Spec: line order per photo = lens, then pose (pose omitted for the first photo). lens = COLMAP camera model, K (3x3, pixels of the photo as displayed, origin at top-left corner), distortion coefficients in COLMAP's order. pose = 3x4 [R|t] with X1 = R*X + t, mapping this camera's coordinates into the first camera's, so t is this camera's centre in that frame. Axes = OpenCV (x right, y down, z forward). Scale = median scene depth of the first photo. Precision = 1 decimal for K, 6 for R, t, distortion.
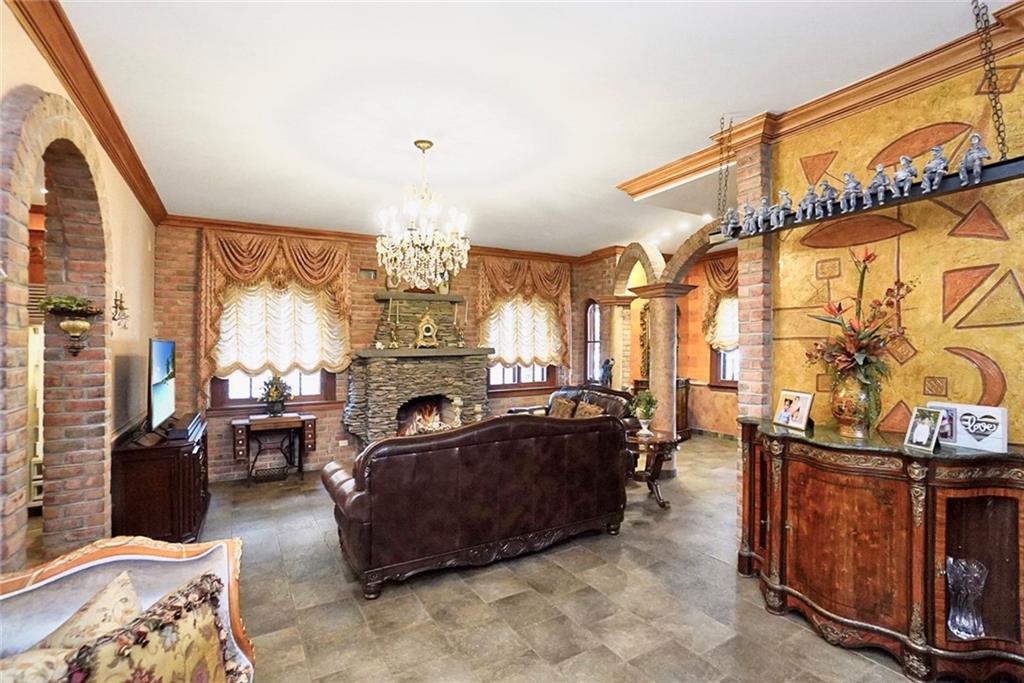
lens RADIAL K [[464.8, 0, 490.4], [0, 464.8, 362.1], [0, 0, 1]] dist [-0.030699, 0.005285]
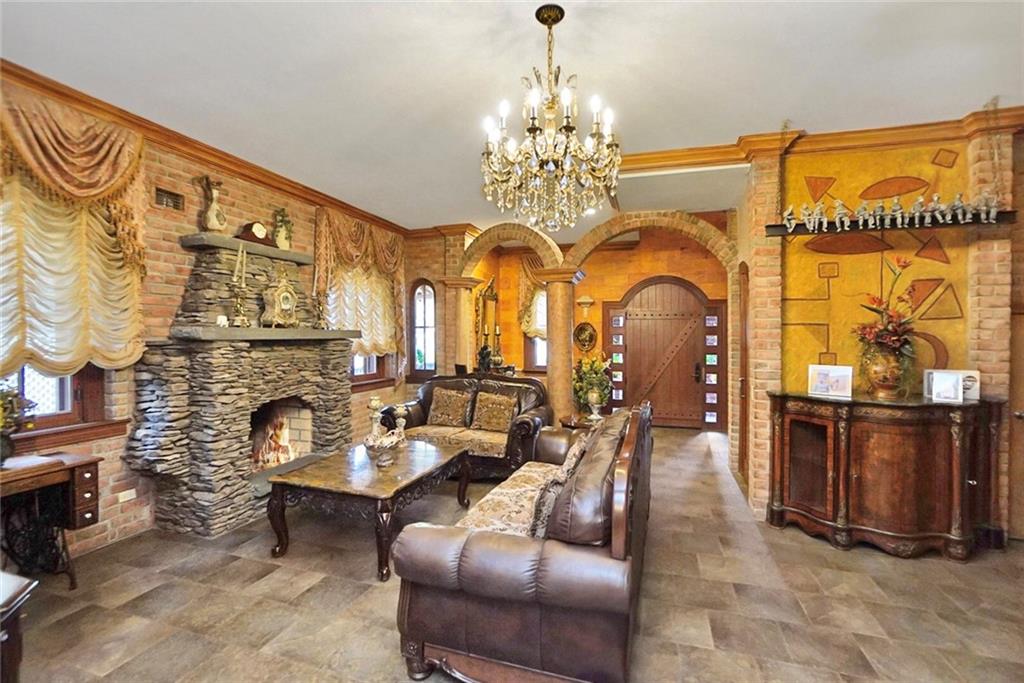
lens RADIAL K [[464.8, 0, 492.9], [0, 464.8, 357.5], [0, 0, 1]] dist [-0.030699, 0.005285]
pose [[0.740488, -0.014884, 0.671905, -0.354335], [0.008991, 0.999885, 0.012241, 0.006888], [-0.672010, -0.003023, 0.740536, 0.299530]]
